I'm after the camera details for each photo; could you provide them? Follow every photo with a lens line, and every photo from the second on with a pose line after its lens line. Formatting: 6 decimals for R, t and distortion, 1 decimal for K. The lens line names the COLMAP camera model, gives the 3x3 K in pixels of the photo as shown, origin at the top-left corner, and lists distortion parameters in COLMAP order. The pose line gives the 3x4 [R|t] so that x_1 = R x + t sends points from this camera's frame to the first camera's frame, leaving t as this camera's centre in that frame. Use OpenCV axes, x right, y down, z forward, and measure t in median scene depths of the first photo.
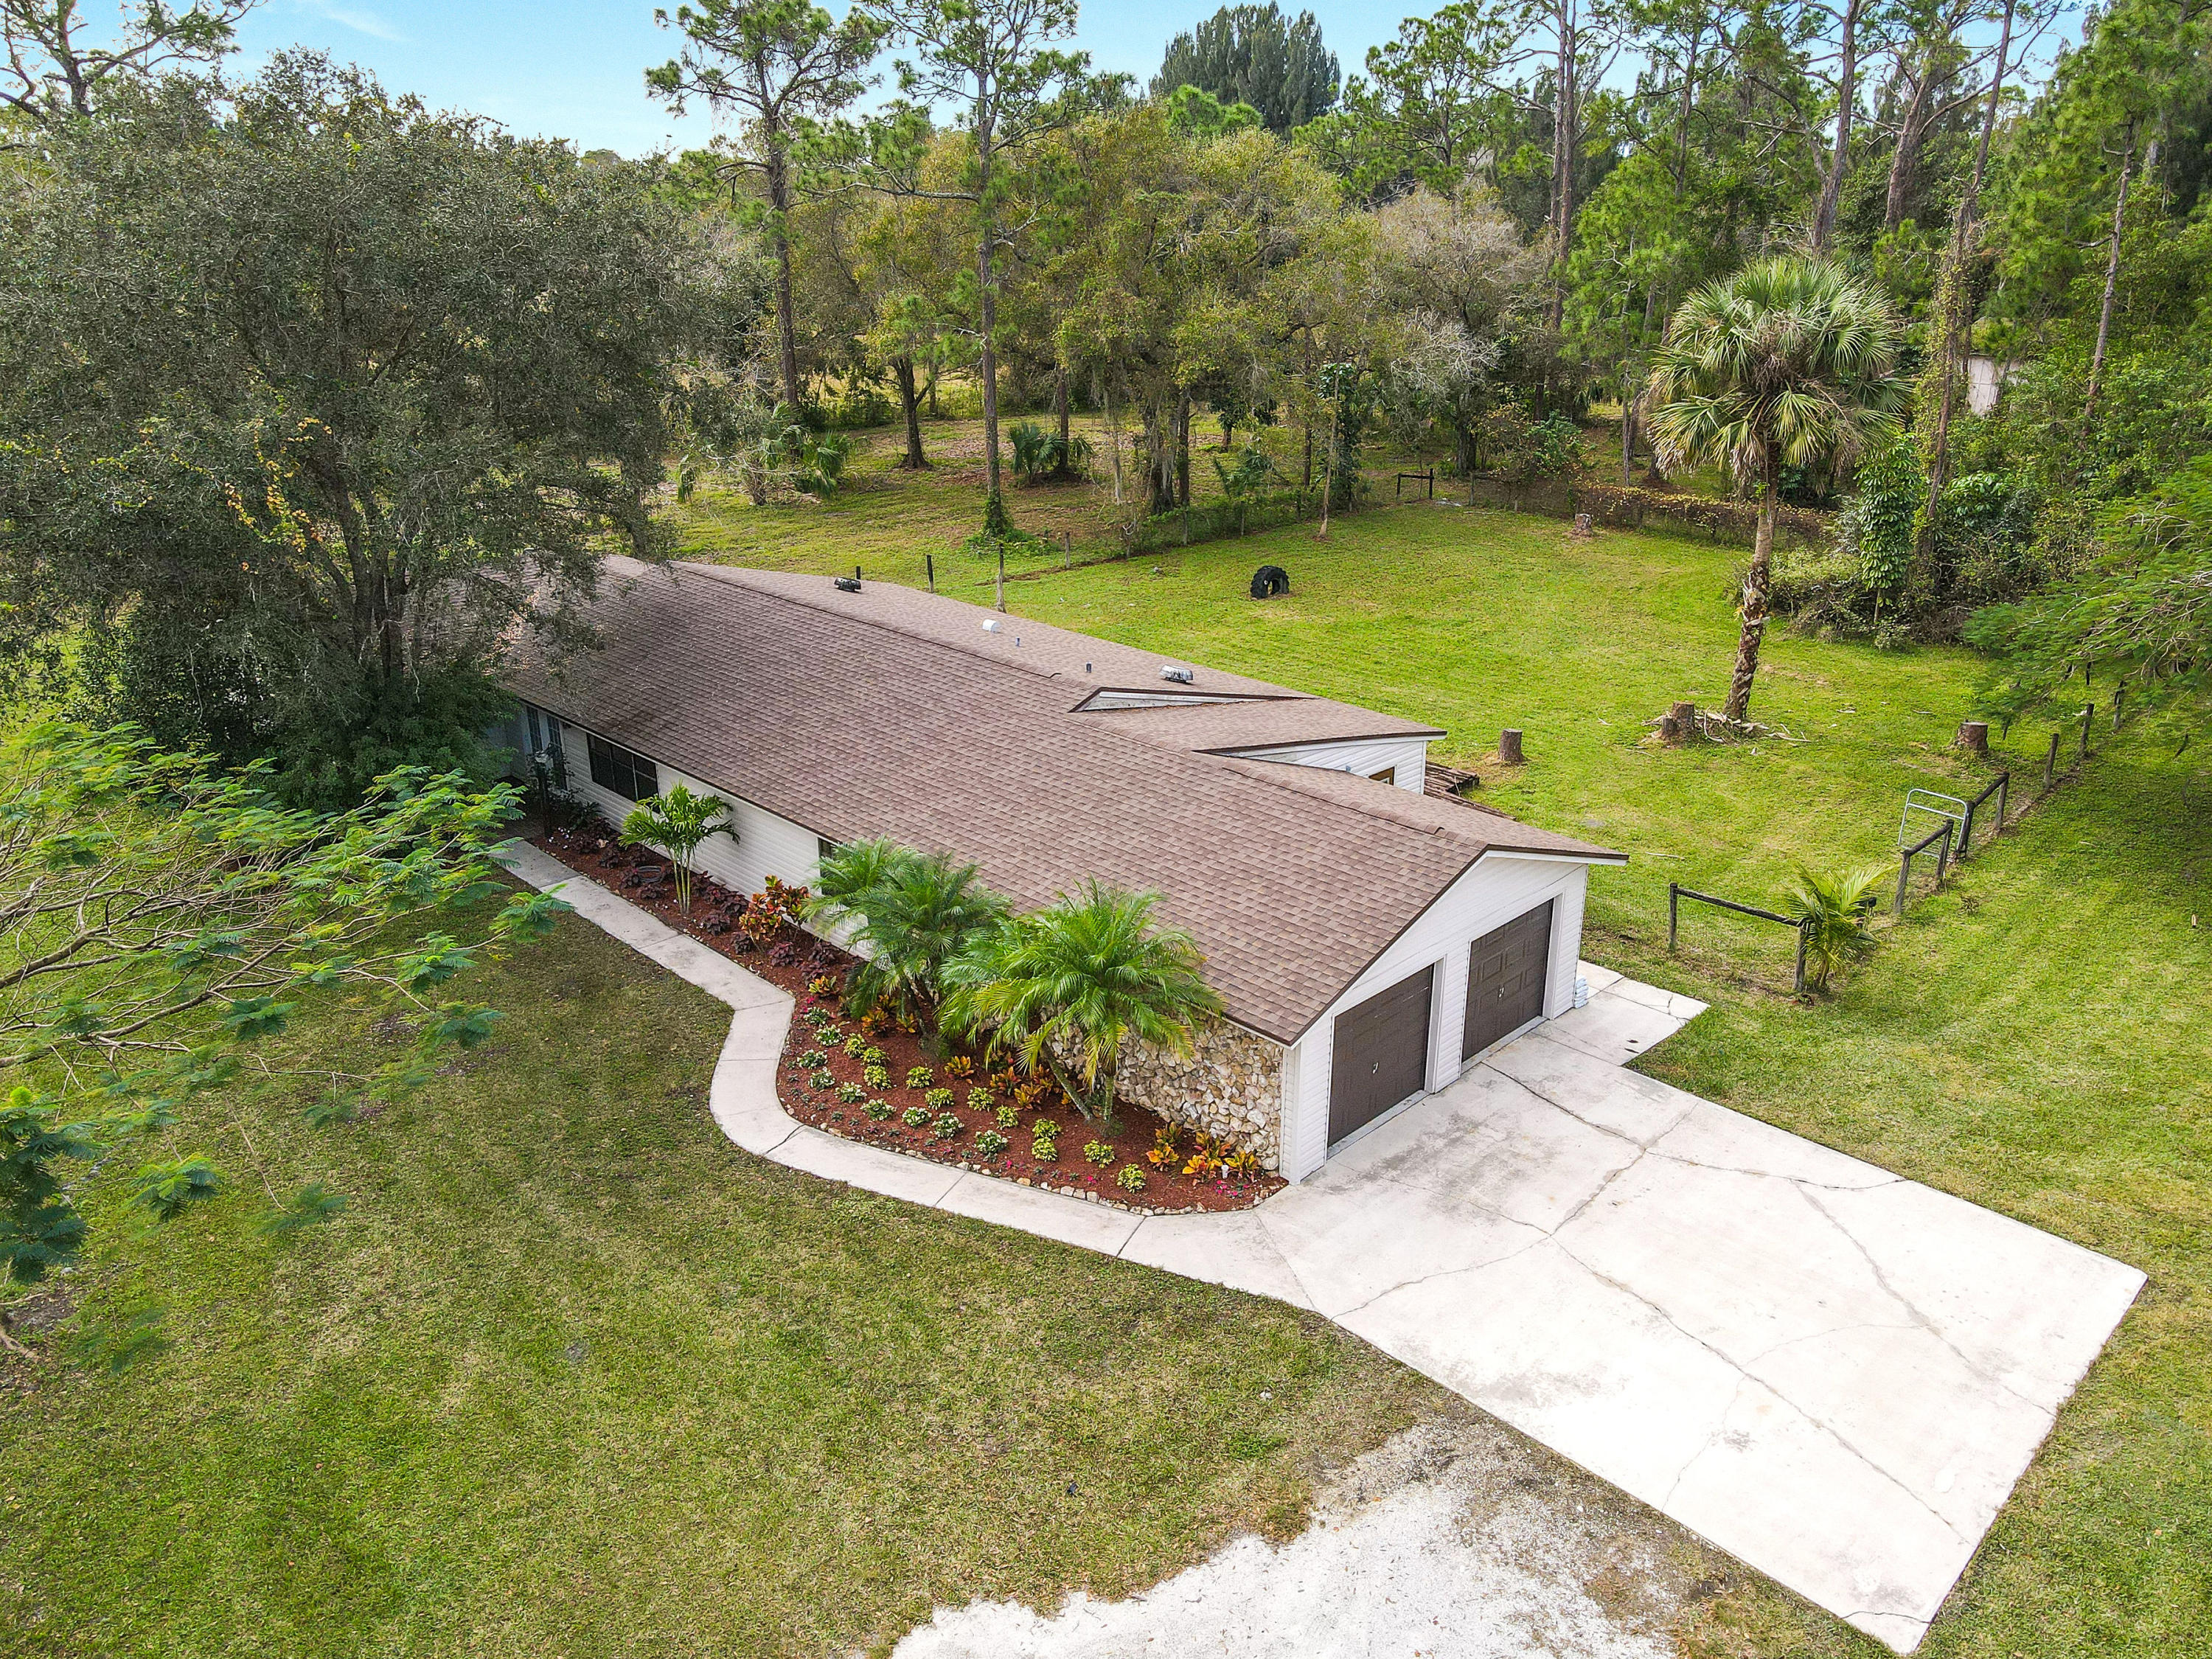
lens RADIAL K [[1636.3, 0, 1121.6], [0, 1636.3, 831.1], [0, 0, 1]] dist [0.011687, 0.005187]
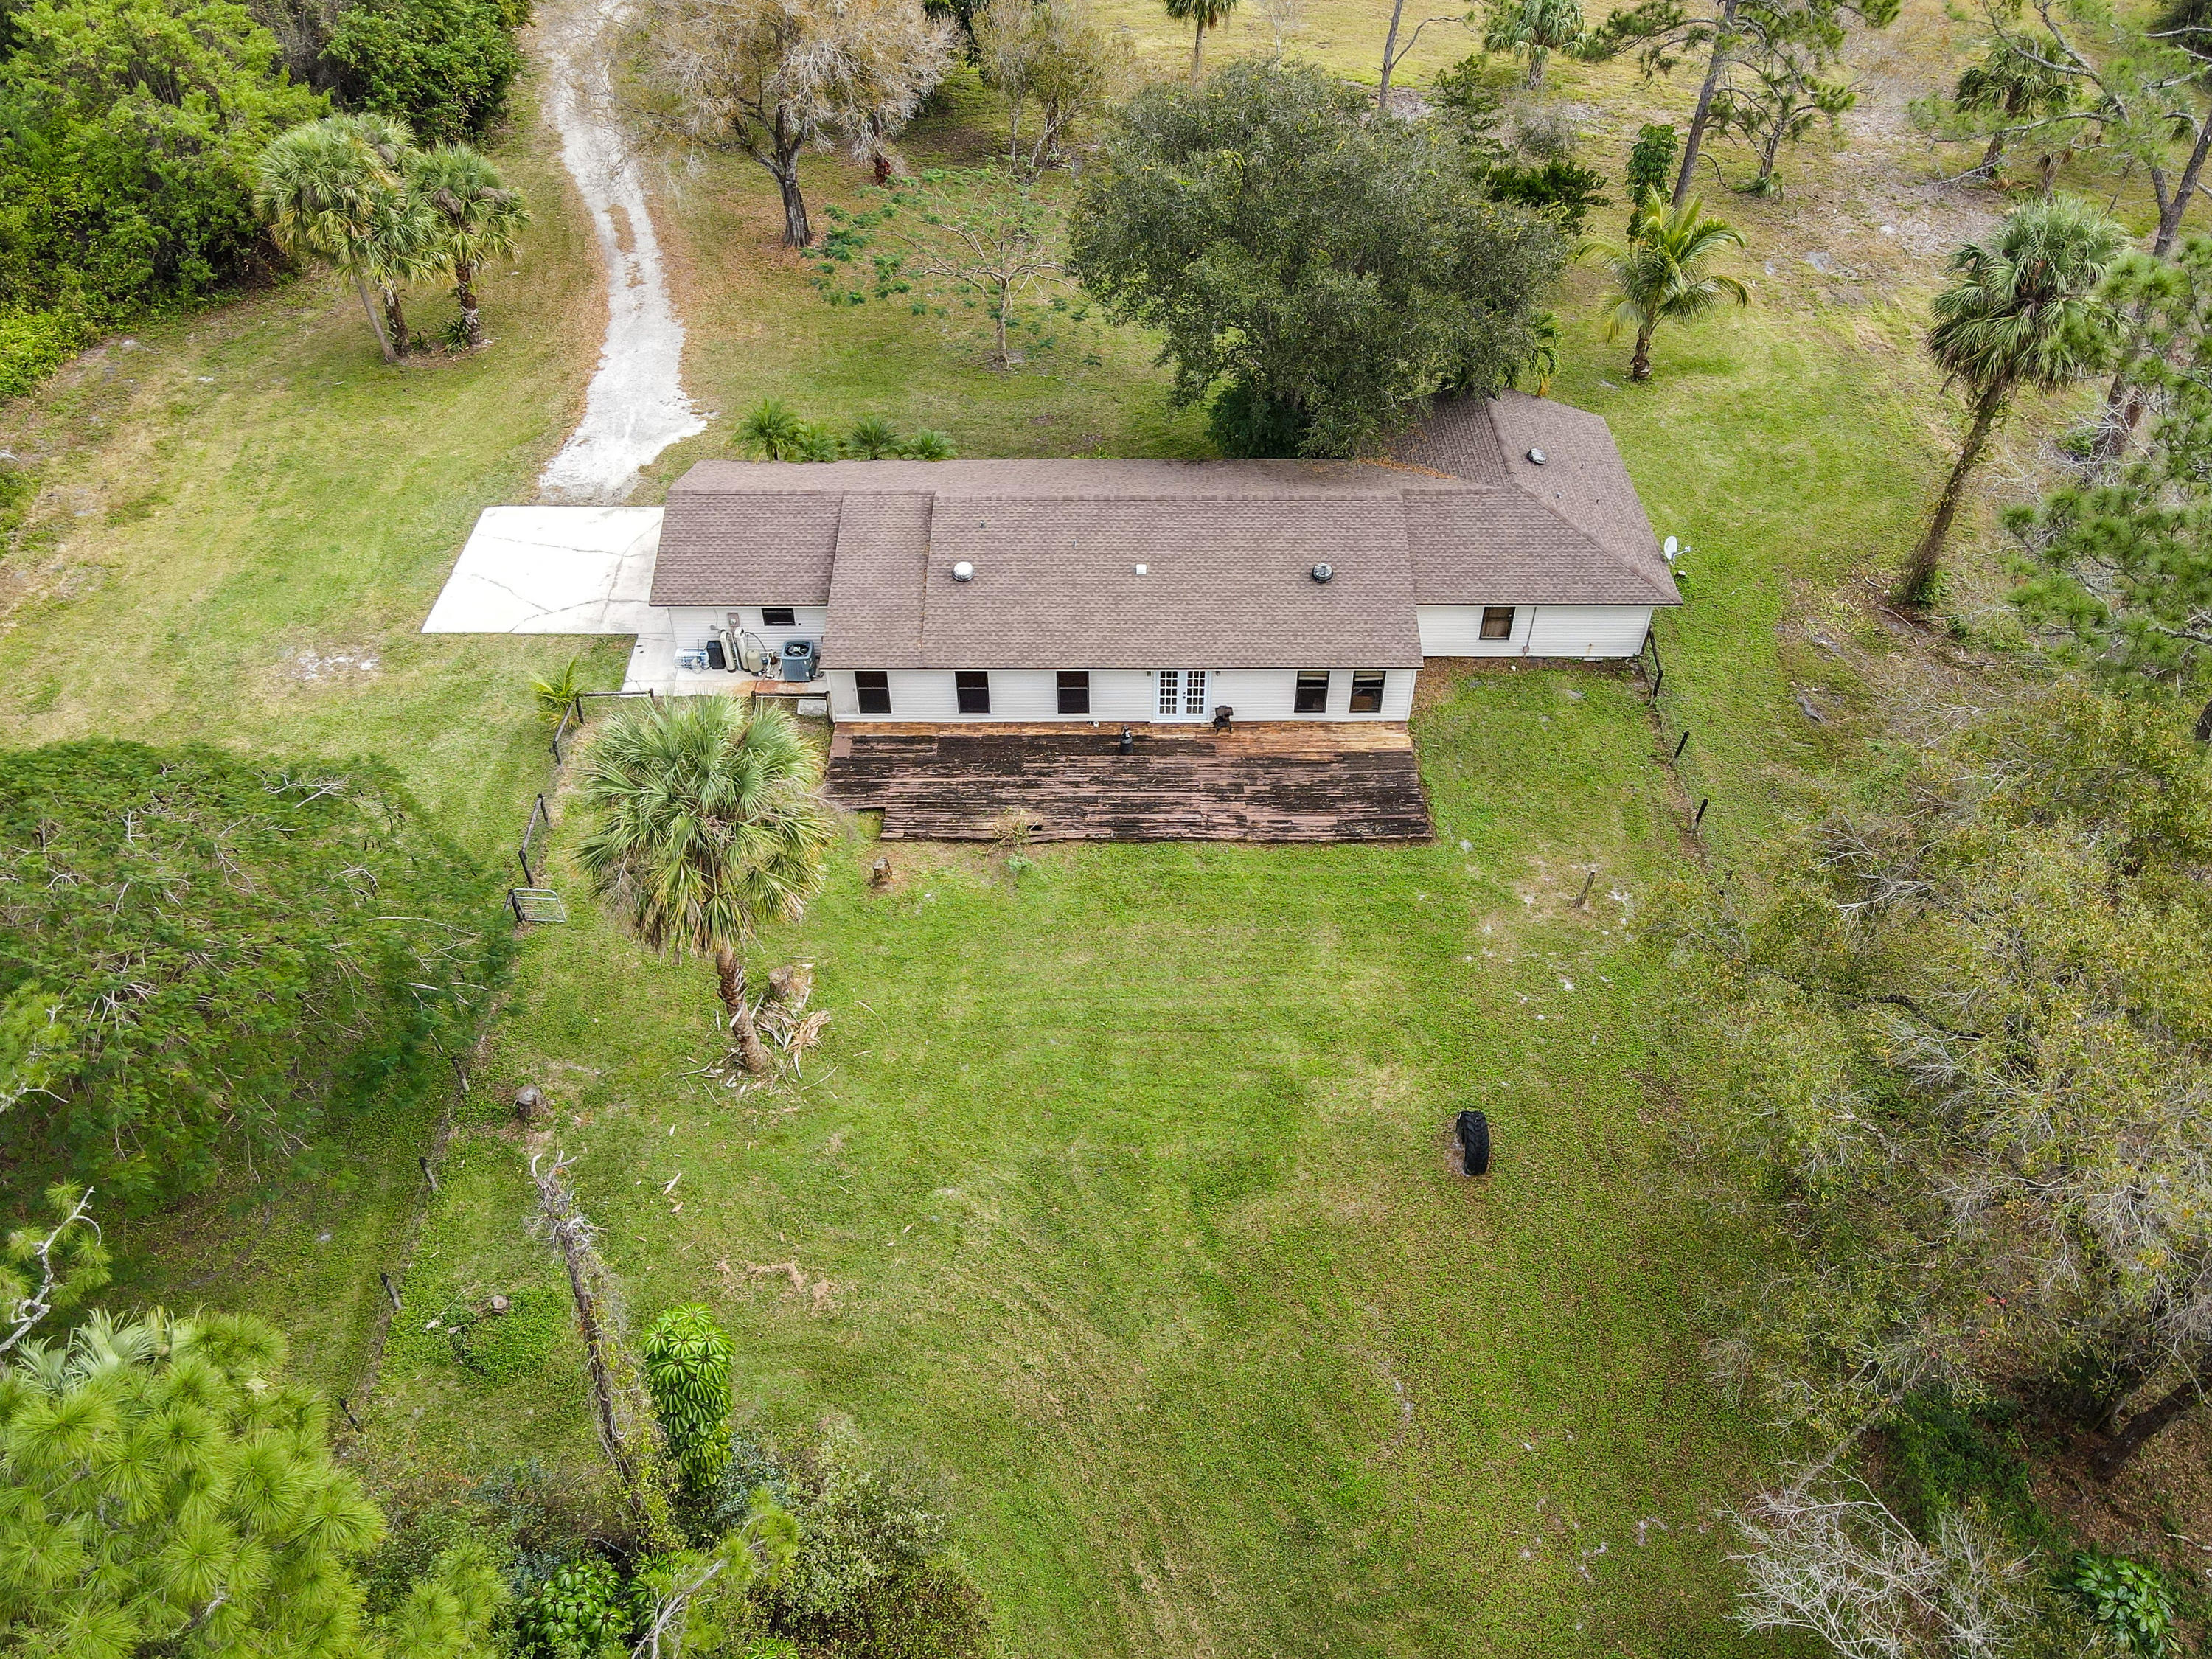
lens RADIAL K [[1636.3, 0, 1114.9], [0, 1636.3, 824.9], [0, 0, 1]] dist [0.011687, 0.005187]
pose [[-0.710756, 0.482073, -0.512282, 0.984374], [-0.253682, 0.503589, 0.825859, -1.510766], [0.656104, 0.716941, -0.235636, 1.906616]]
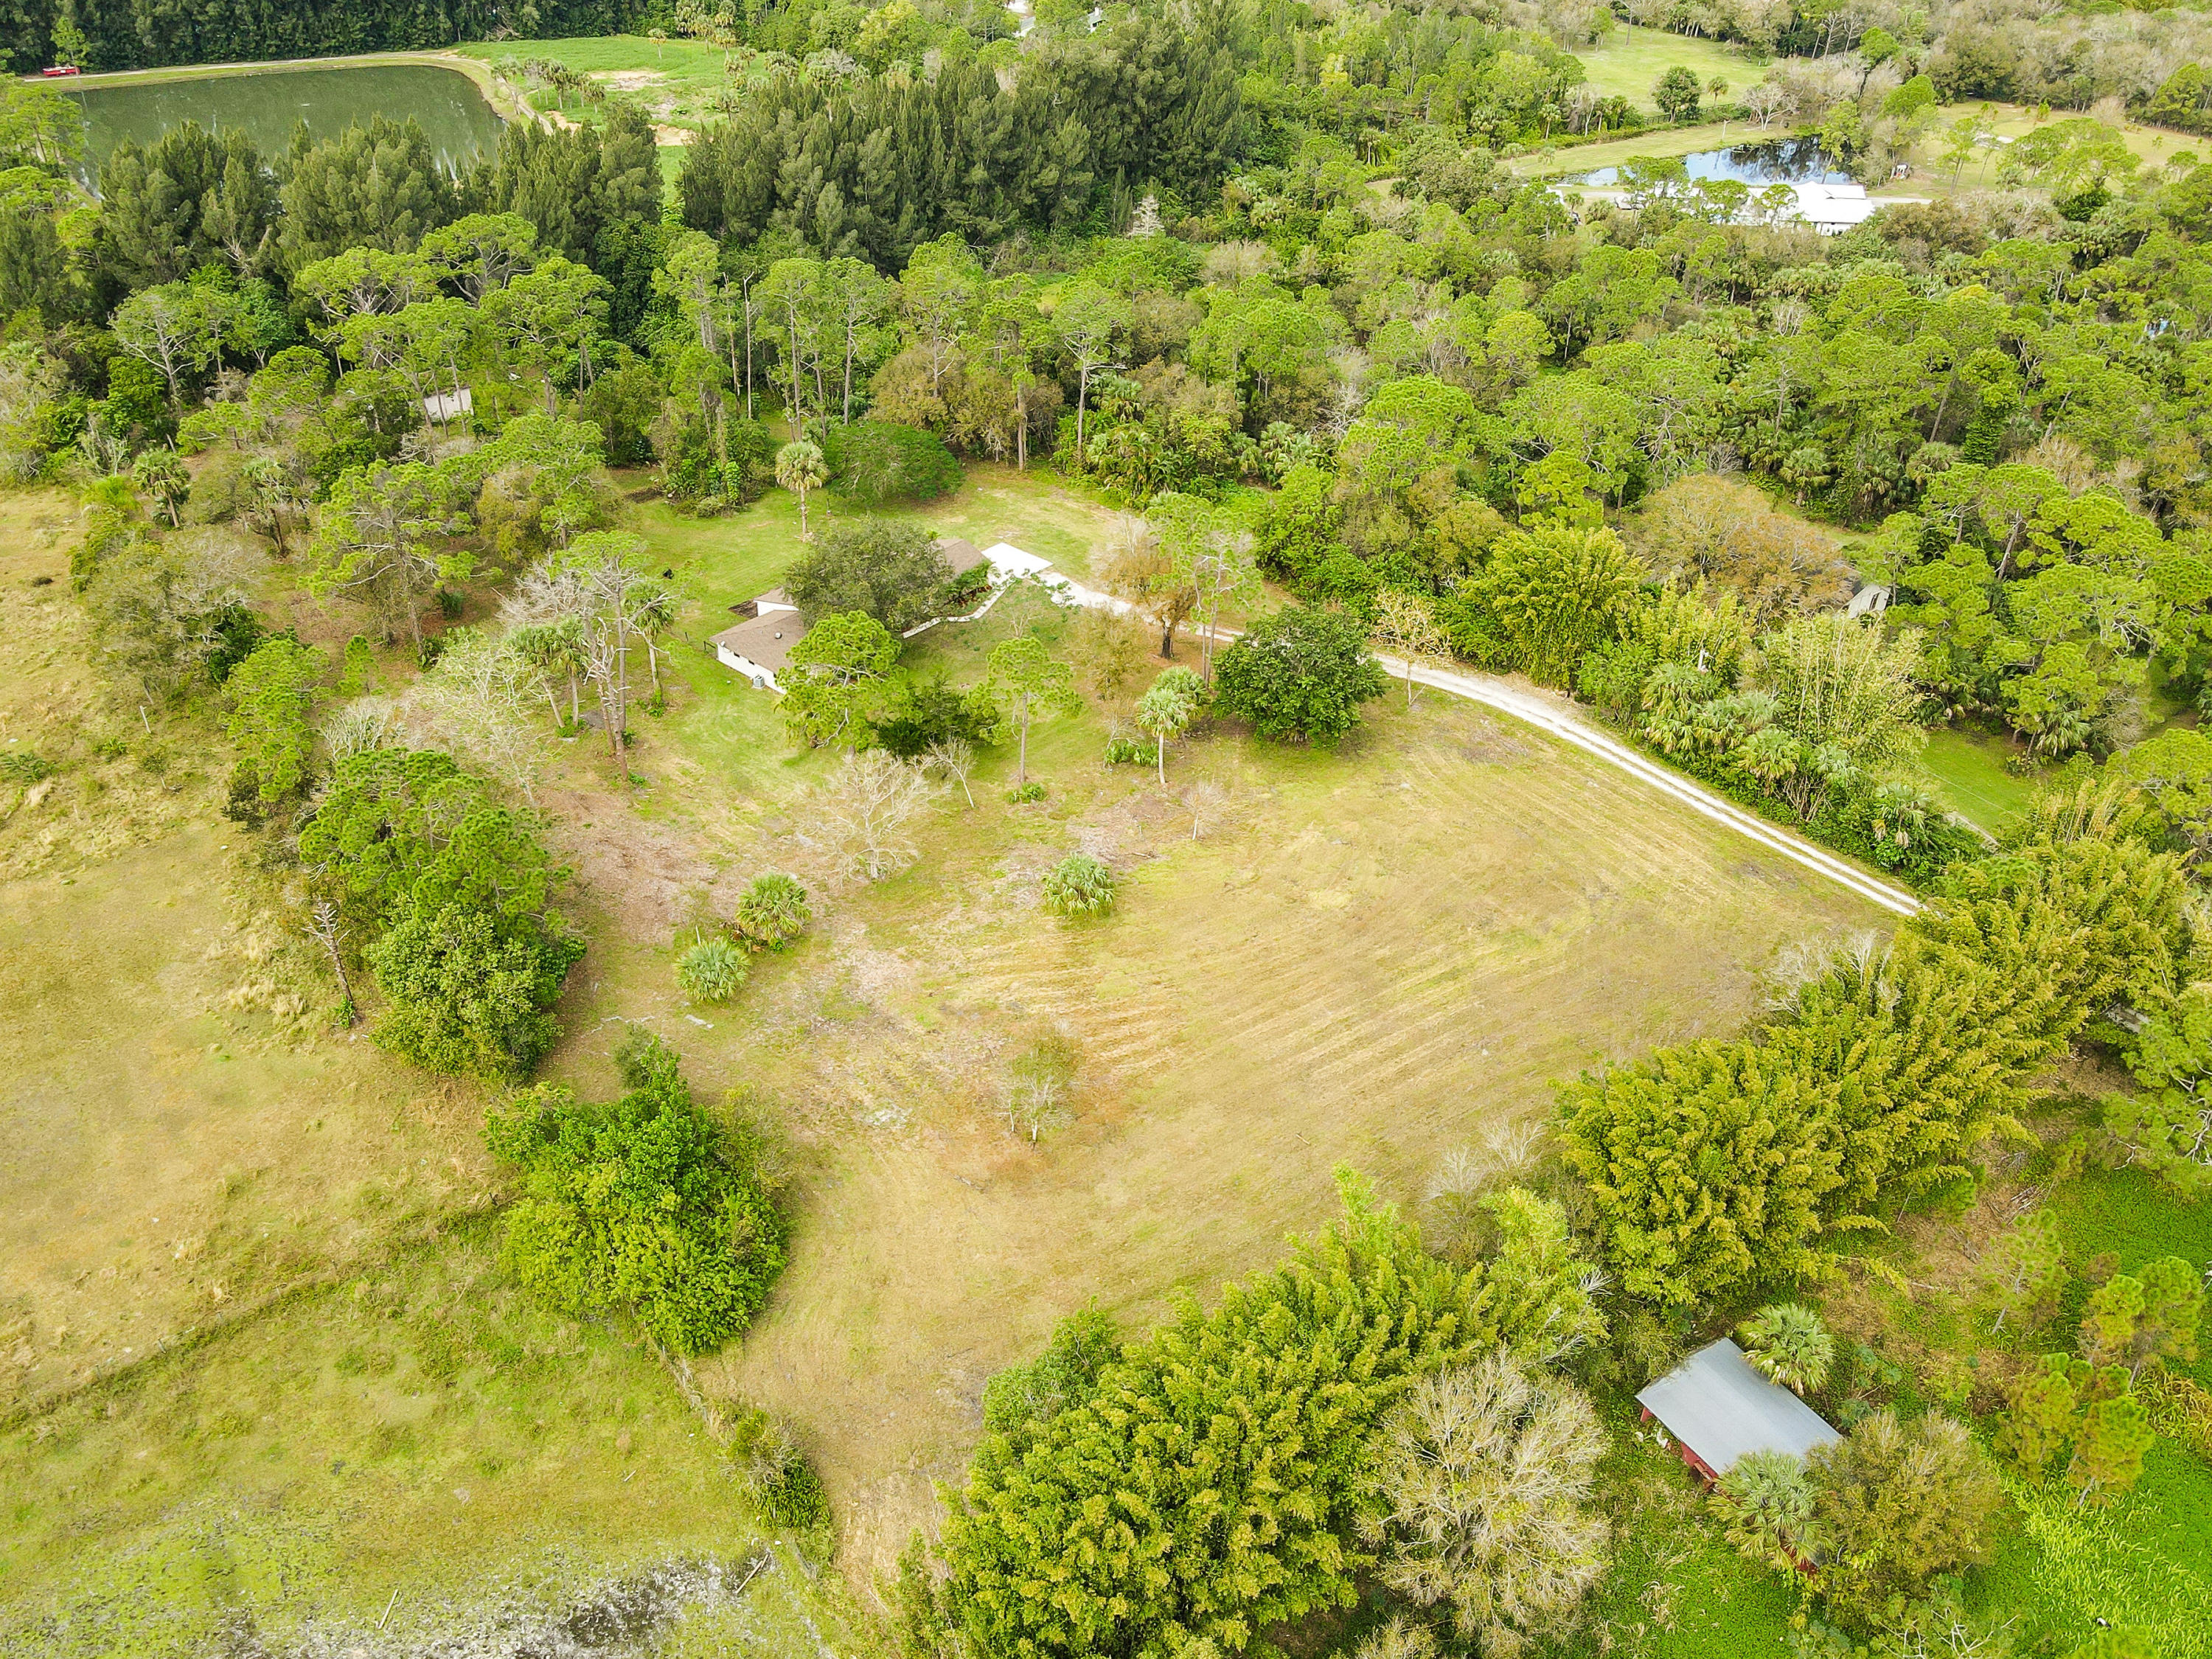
lens RADIAL K [[1761.5, 0, 1136.7], [0, 1761.5, 786.7], [0, 0, 1]] dist [0.011490, -0.000927]
pose [[-0.101041, -0.541764, 0.834435, -6.147737], [0.326771, 0.774124, 0.542175, -2.757925], [-0.939687, 0.327451, 0.098815, -0.175332]]
